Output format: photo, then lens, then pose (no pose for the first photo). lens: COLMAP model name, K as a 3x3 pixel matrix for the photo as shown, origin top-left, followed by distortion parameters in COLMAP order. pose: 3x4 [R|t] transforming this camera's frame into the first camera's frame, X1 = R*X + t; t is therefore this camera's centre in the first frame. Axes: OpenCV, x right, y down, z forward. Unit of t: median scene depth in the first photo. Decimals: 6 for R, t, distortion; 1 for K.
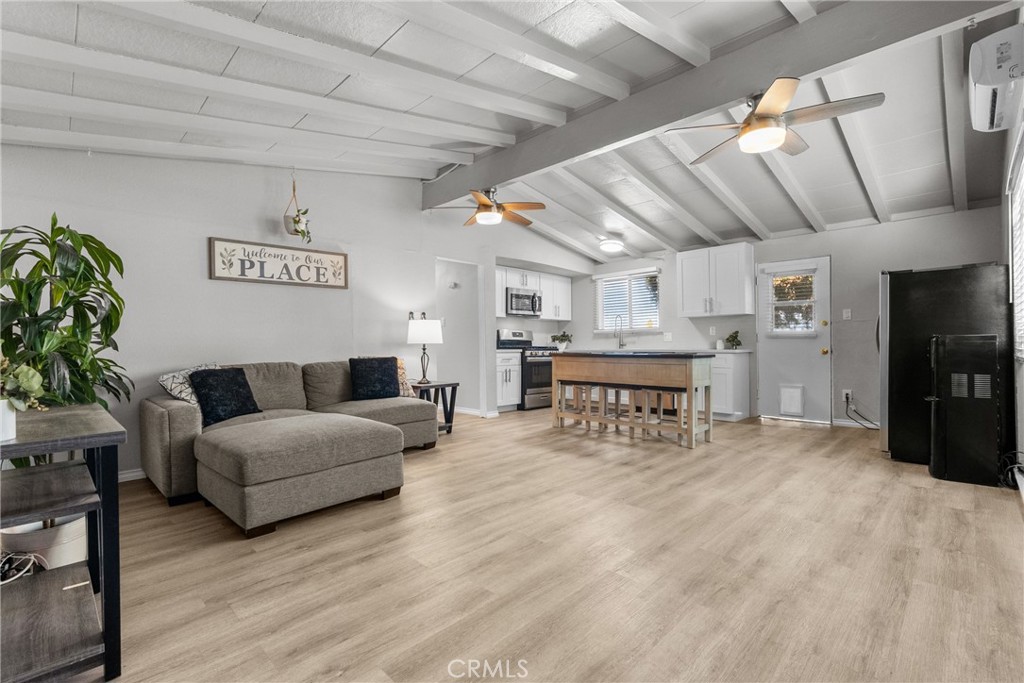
lens RADIAL K [[465.6, 0, 516.2], [0, 465.6, 341.2], [0, 0, 1]] dist [-0.004215, 0.000168]
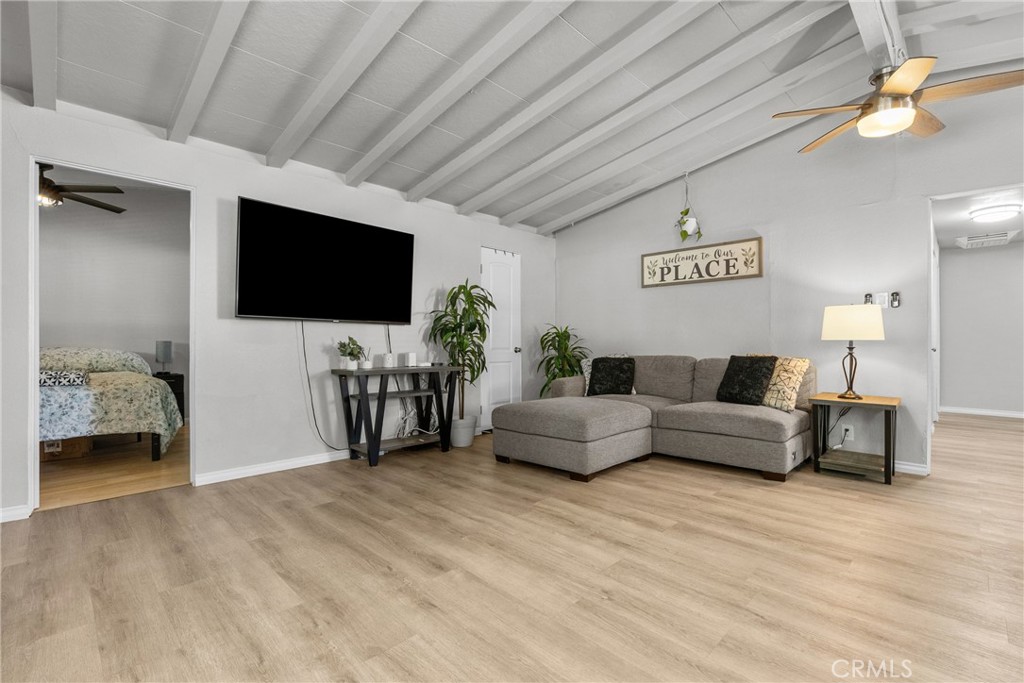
lens RADIAL K [[465.6, 0, 515.7], [0, 465.6, 342.1], [0, 0, 1]] dist [-0.004215, 0.000168]
pose [[-0.002900, 0.011537, -0.999929, 0.409848], [-0.000334, 0.999933, 0.011538, 0.000339], [0.999996, 0.000368, -0.002896, 0.433244]]
